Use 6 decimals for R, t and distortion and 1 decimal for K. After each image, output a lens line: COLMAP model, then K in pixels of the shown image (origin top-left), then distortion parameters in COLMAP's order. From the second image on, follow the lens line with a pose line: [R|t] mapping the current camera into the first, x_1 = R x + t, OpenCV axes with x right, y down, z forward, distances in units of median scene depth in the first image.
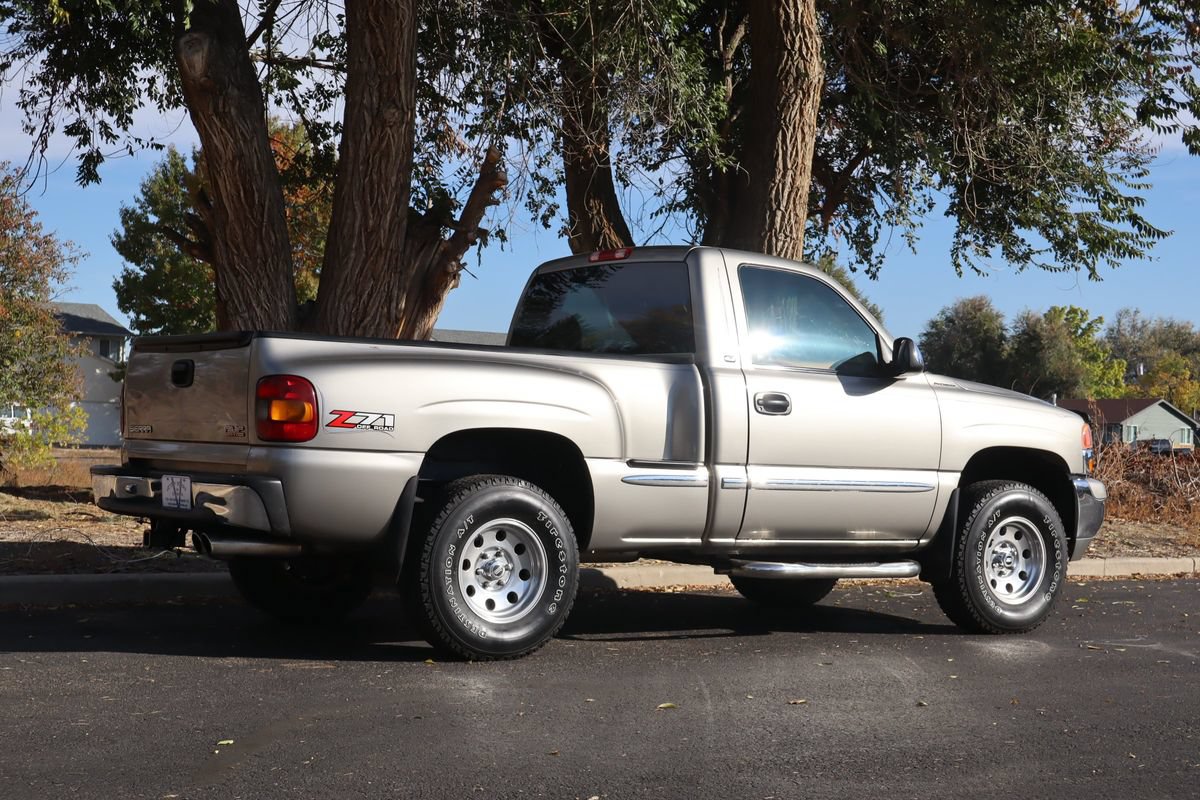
lens RADIAL K [[2297.0, 0, 600.0], [0, 2297.0, 400.0], [0, 0, 1]] dist [0.019002, -0.038060]
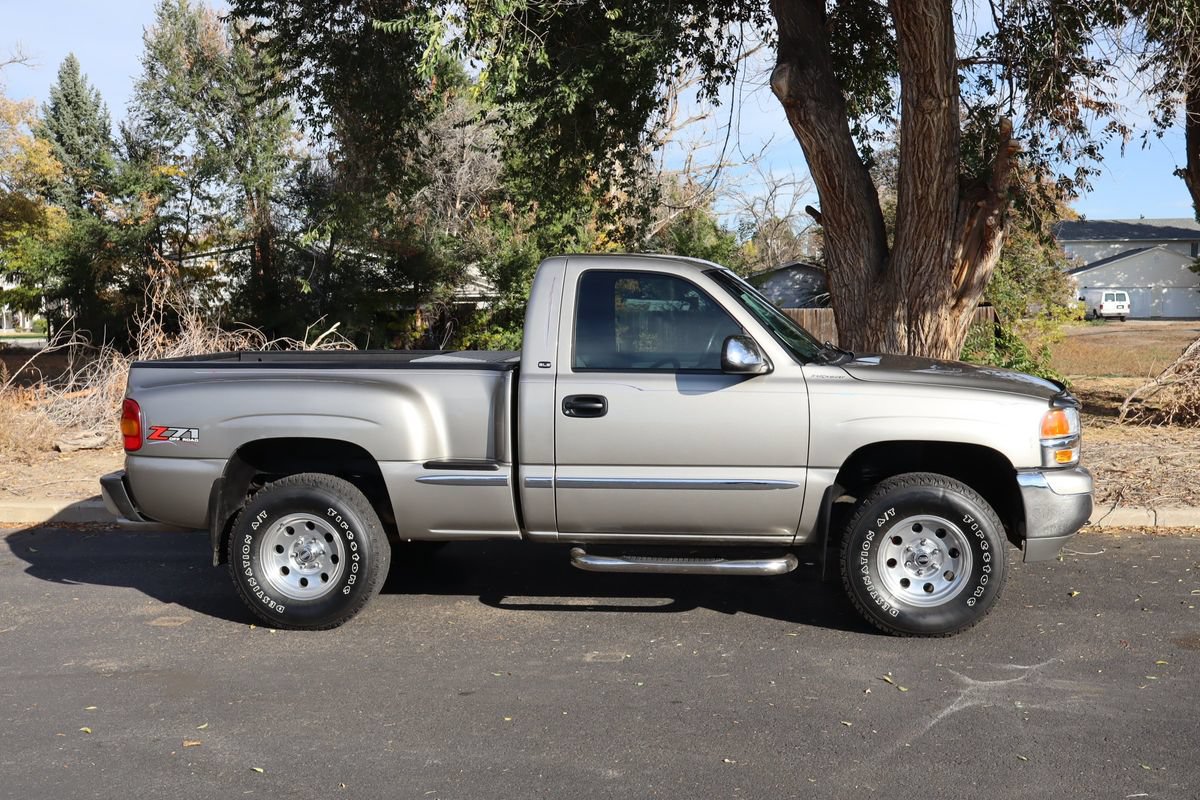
lens RADIAL K [[1368.6, 0, 530.0], [0, 1368.6, 399.2], [0, 0, 1]] dist [0.003429, 0.011724]
pose [[0.710813, 0.012494, -0.703270, 0.284031], [0.050247, 0.996386, 0.068488, -0.026068], [0.701584, -0.084020, 0.707616, 0.309694]]
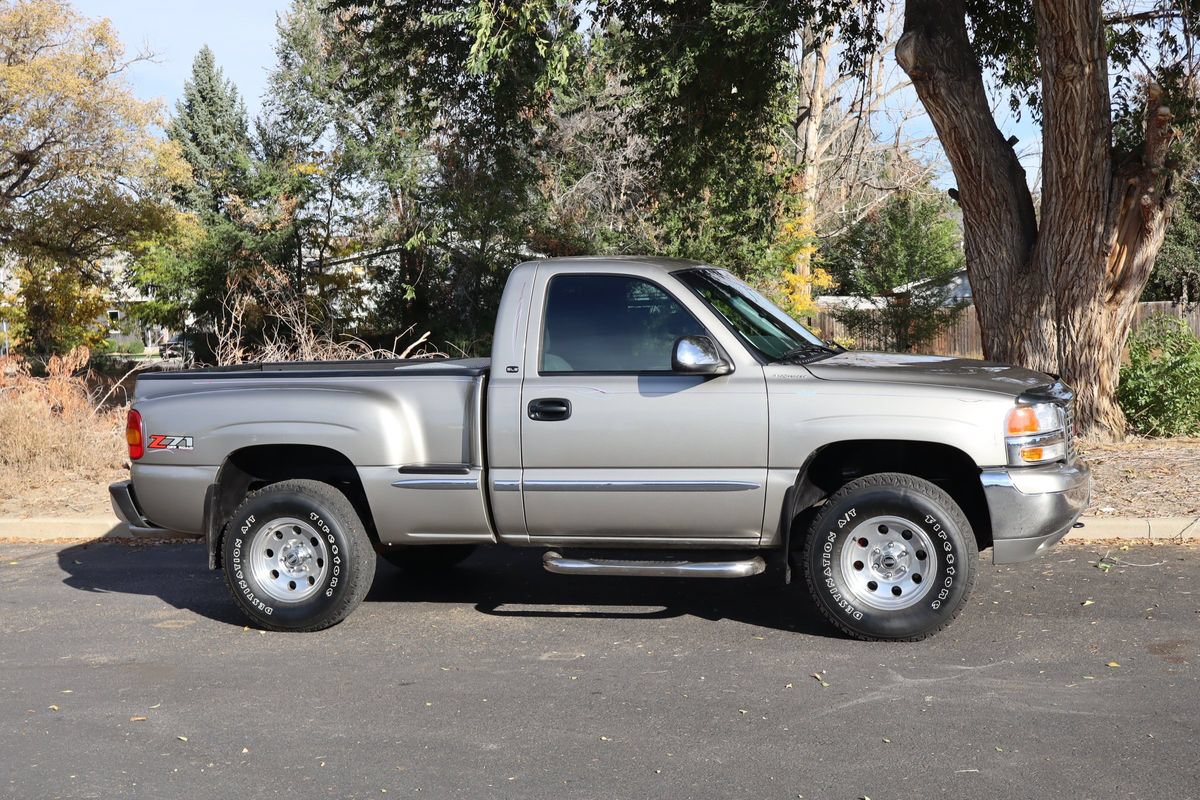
lens RADIAL K [[1605.9, 0, 486.3], [0, 1605.9, 400.4], [0, 0, 1]] dist [0.009164, -0.037805]
pose [[0.581709, -0.005400, -0.813379, 0.377128], [0.073314, 0.996256, 0.045818, -0.022073], [0.810086, -0.086285, 0.579927, 0.313979]]
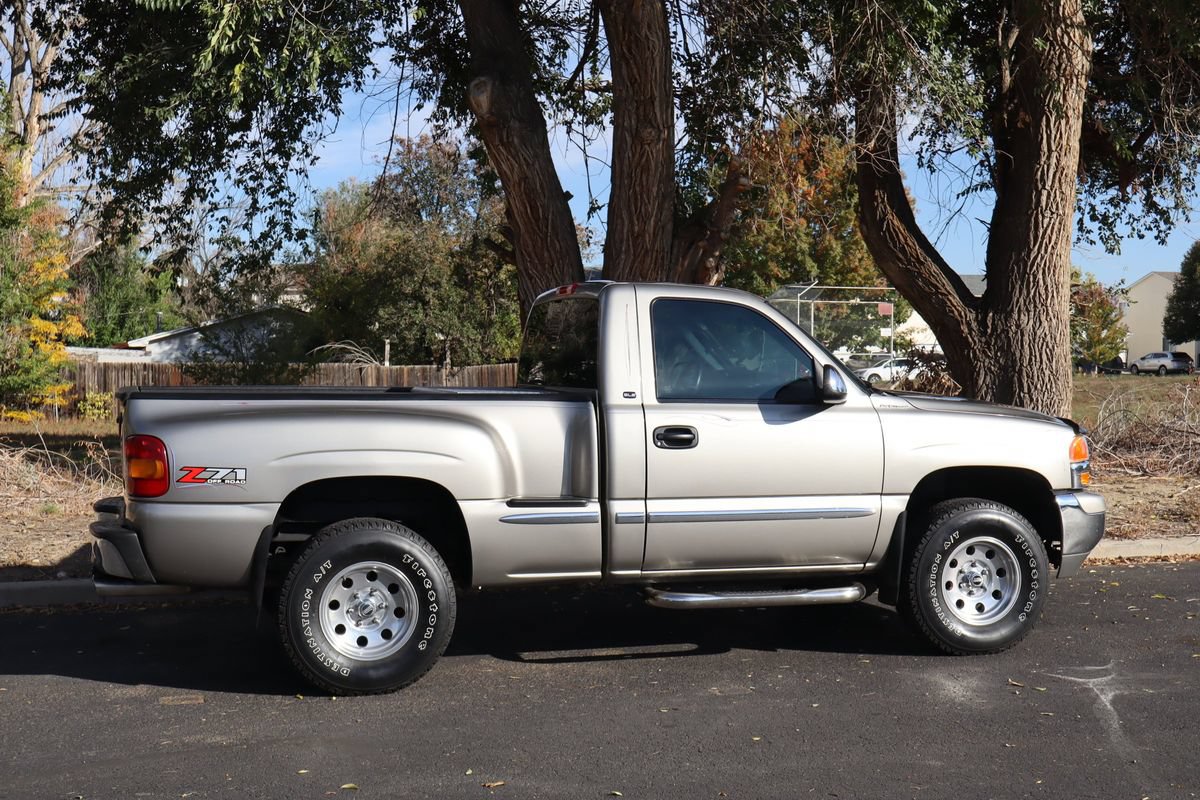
lens RADIAL K [[1785.7, 0, 545.2], [0, 1785.7, 397.4], [0, 0, 1]] dist [-0.003007, -0.018638]
pose [[0.938609, -0.020382, -0.344380, 0.167672], [0.034951, 0.998735, 0.036148, -0.026576], [0.343208, -0.045965, 0.938134, 0.138349]]
